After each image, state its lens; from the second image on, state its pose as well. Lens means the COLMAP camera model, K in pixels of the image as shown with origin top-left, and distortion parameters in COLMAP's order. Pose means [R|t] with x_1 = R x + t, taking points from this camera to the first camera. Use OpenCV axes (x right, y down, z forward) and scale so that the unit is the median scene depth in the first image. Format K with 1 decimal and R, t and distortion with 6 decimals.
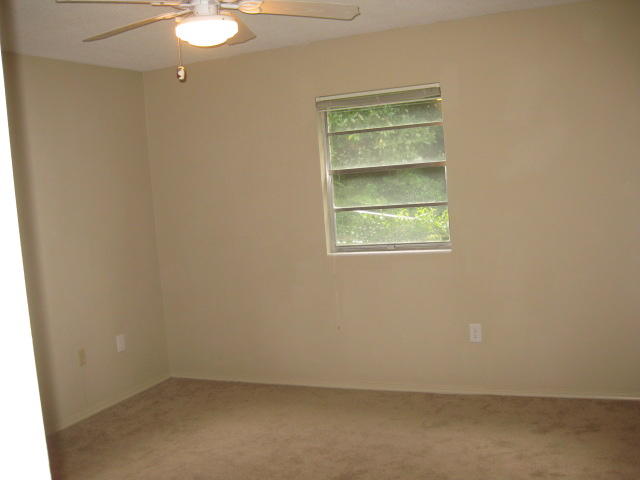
lens RADIAL K [[605.9, 0, 320.0], [0, 605.9, 240.0], [0, 0, 1]] dist [-0.182208, -0.000598]
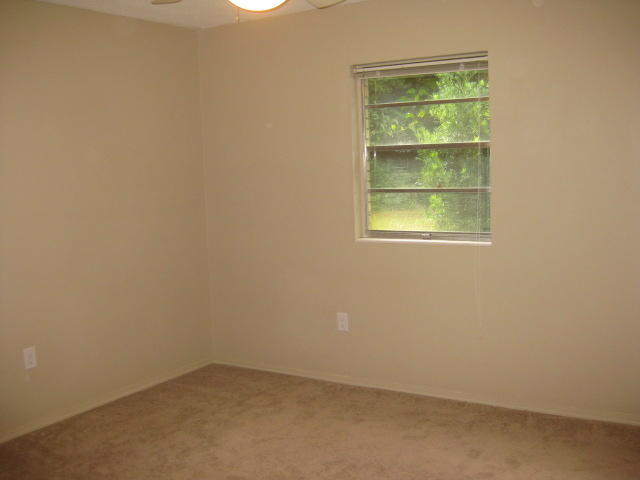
lens RADIAL K [[710.3, 0, 320.0], [0, 710.3, 240.0], [0, 0, 1]] dist [-0.167433, 0.031403]
pose [[0.981181, 0.057103, -0.184451, 0.156908], [-0.052097, 0.998133, 0.031876, -0.006979], [0.185927, -0.021666, 0.982325, -0.067062]]
